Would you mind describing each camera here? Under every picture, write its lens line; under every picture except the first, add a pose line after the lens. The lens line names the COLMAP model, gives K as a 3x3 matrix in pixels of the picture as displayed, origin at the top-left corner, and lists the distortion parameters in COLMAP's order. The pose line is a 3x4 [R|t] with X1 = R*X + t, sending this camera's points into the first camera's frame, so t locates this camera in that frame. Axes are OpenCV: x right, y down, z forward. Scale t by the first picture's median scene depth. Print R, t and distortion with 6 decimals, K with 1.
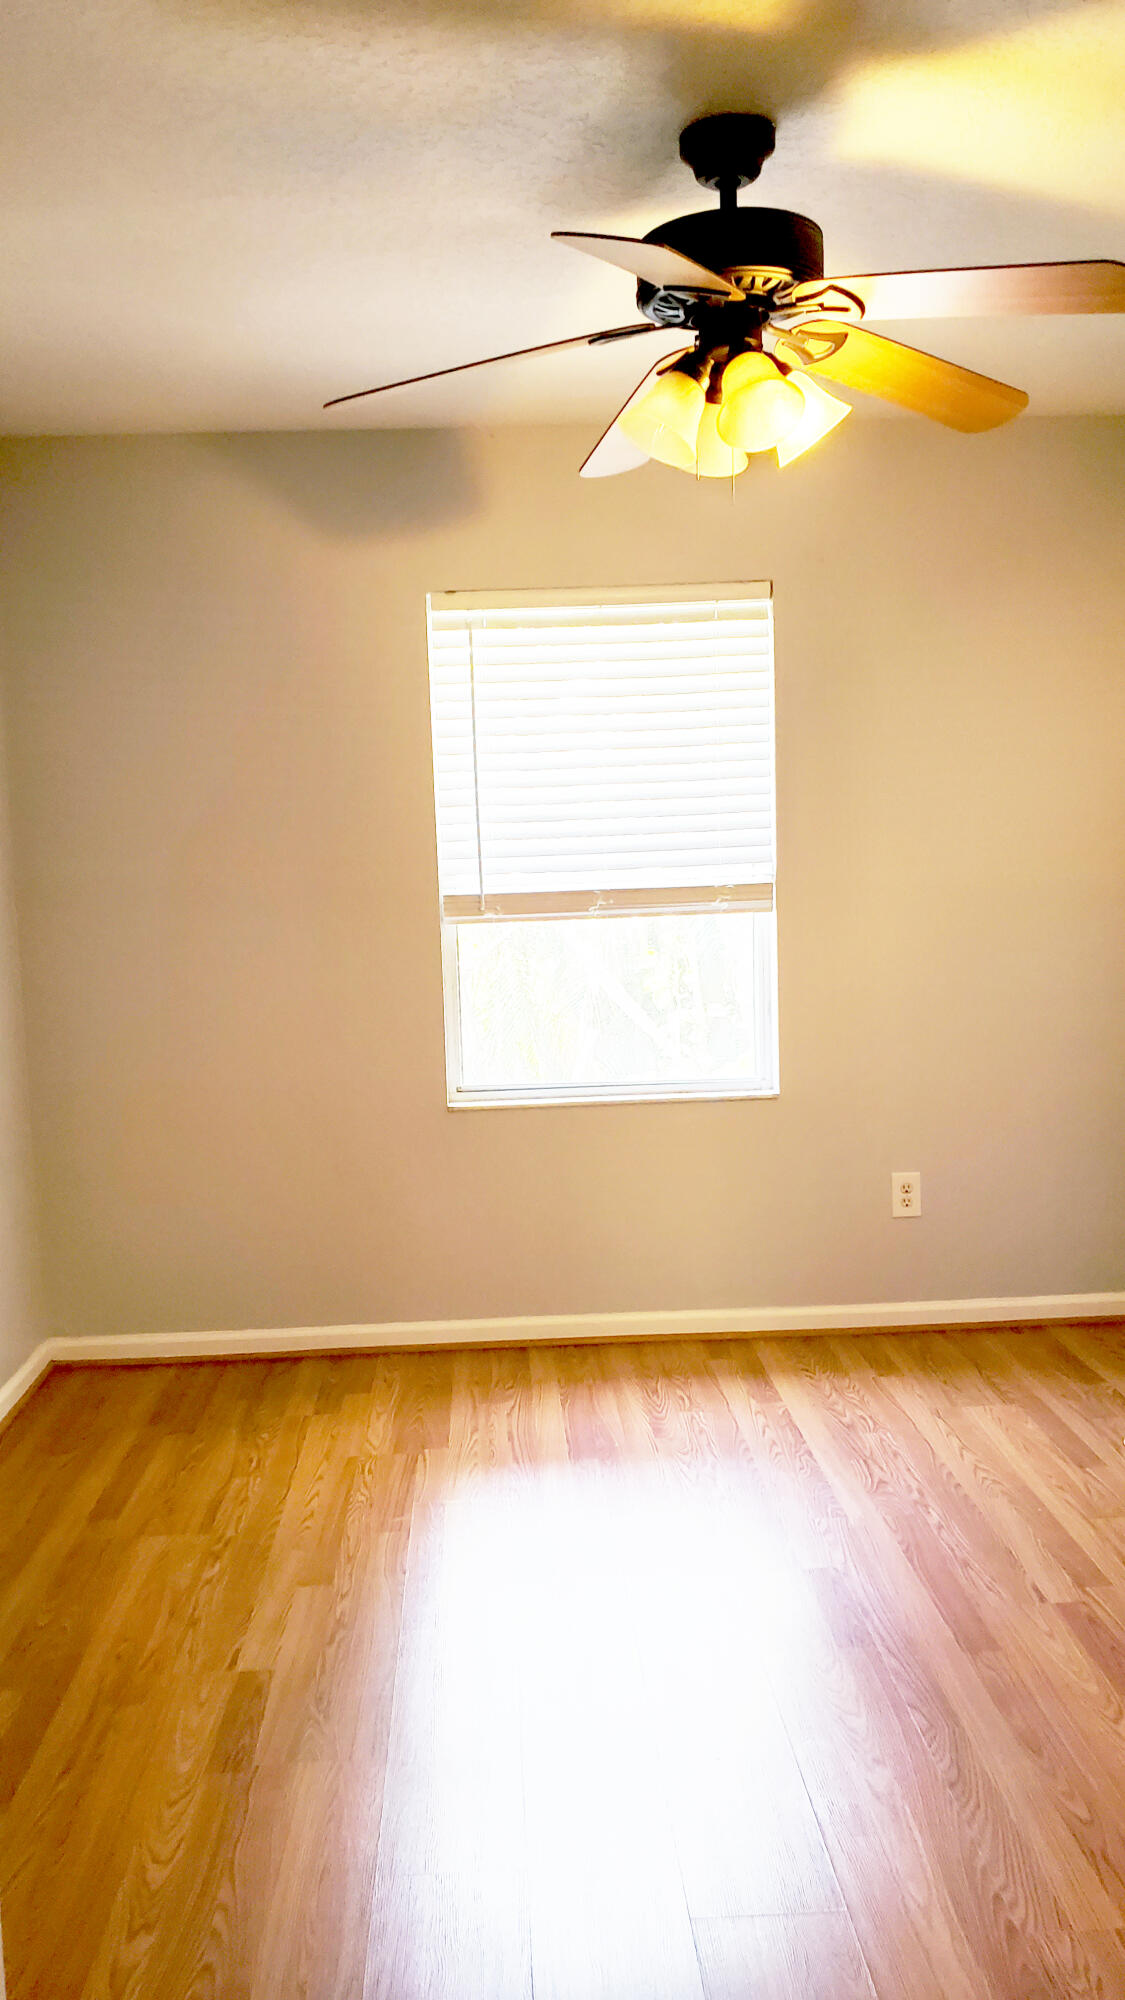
lens RADIAL K [[1595.9, 0, 574.4], [0, 1595.9, 1009.8], [0, 0, 1]] dist [0.052416, -0.078814]
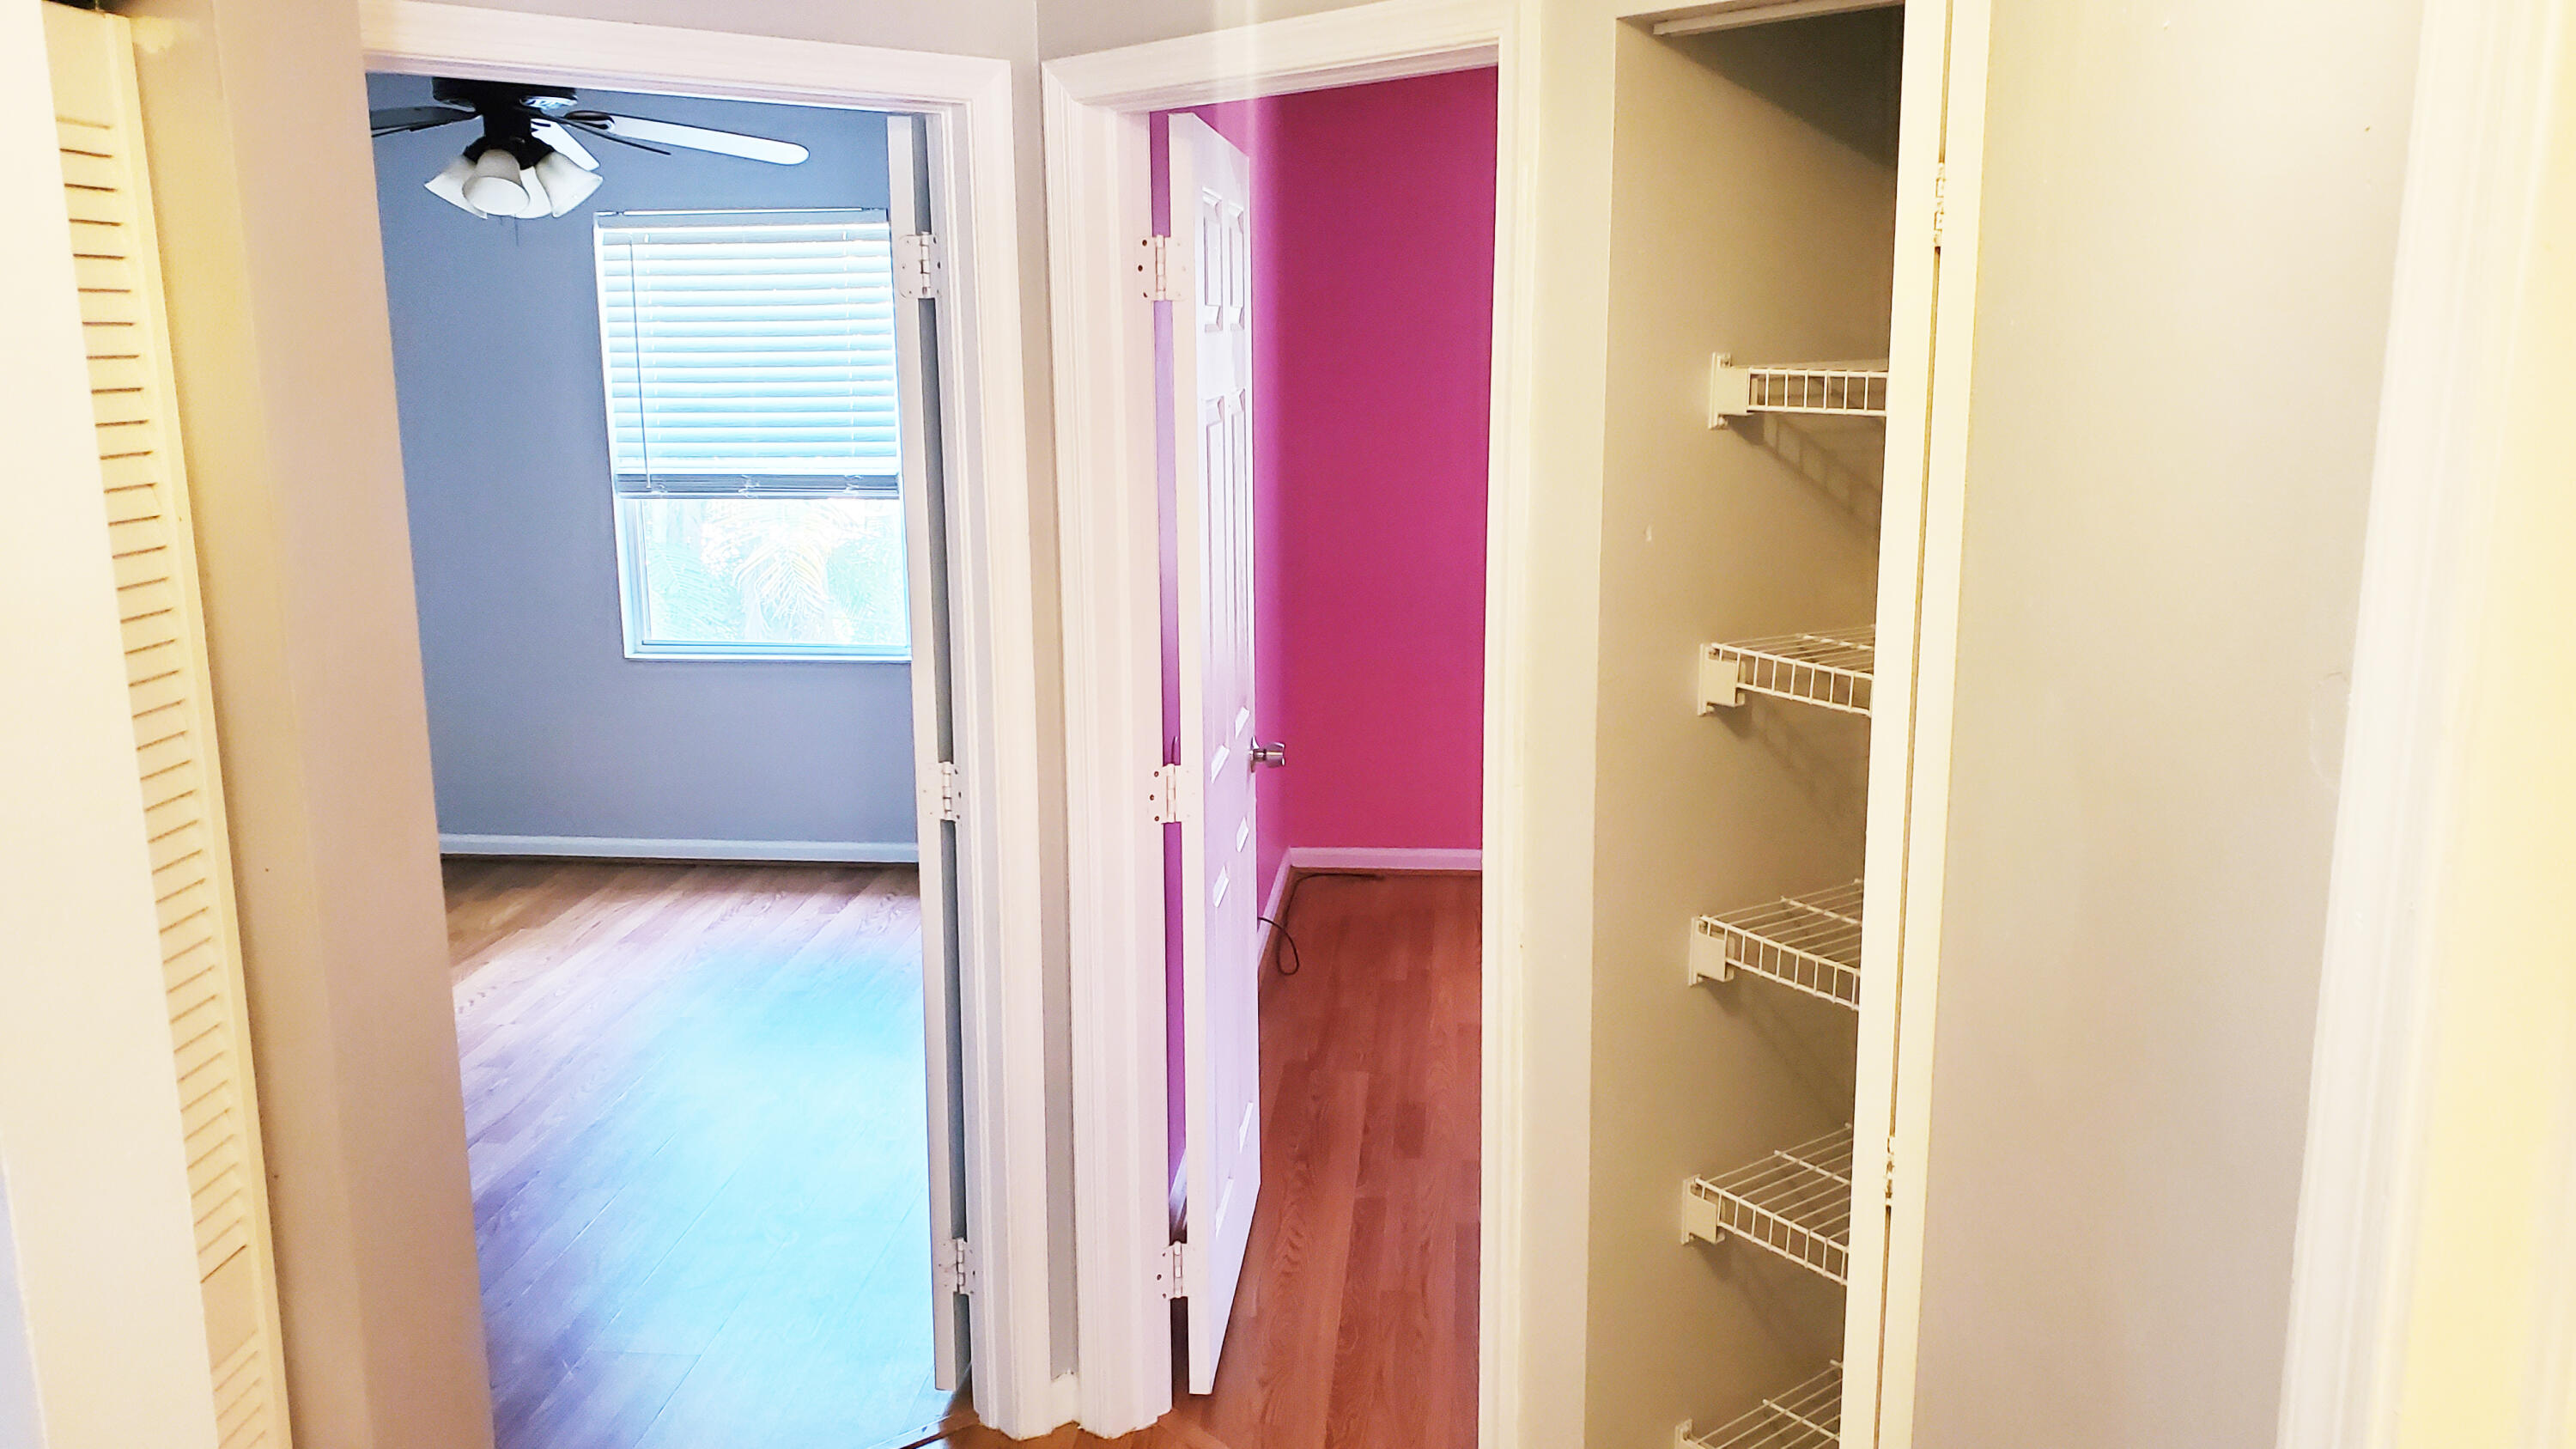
lens RADIAL K [[2055.9, 0, 1279.0], [0, 2055.9, 727.2], [0, 0, 1]] dist [0.052416, -0.078814]
pose [[0.989823, 0.055166, -0.131173, 0.605713], [-0.040872, 0.993172, 0.109267, -0.073227], [0.136305, -0.102794, 0.985319, -0.437807]]
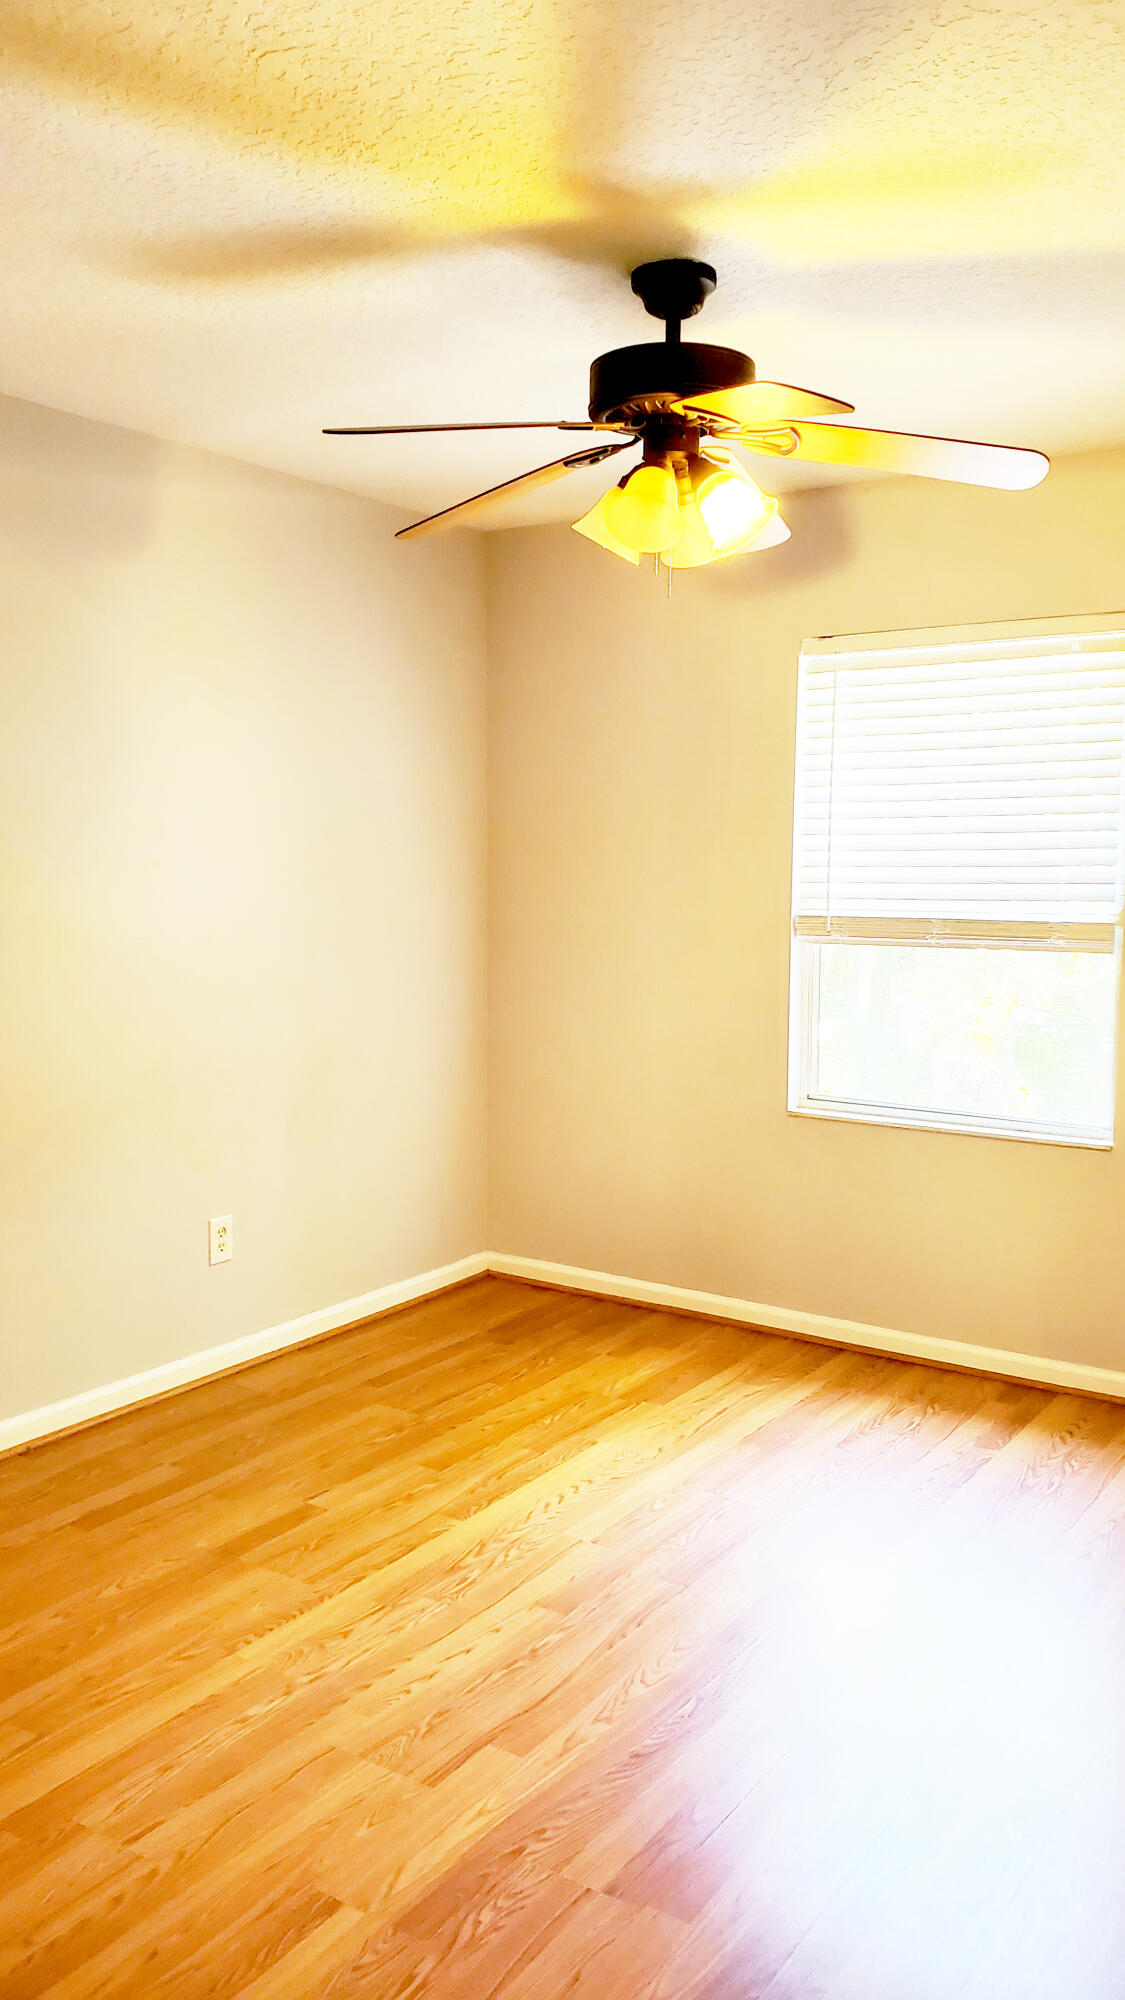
lens RADIAL K [[1595.9, 0, 560.1], [0, 1595.9, 969.9], [0, 0, 1]] dist [0.052416, -0.078814]
pose [[0.803508, 0.087129, -0.588883, 0.432003], [-0.094304, 0.995370, 0.018598, -0.039525], [0.587777, 0.040590, 0.808004, 0.031207]]
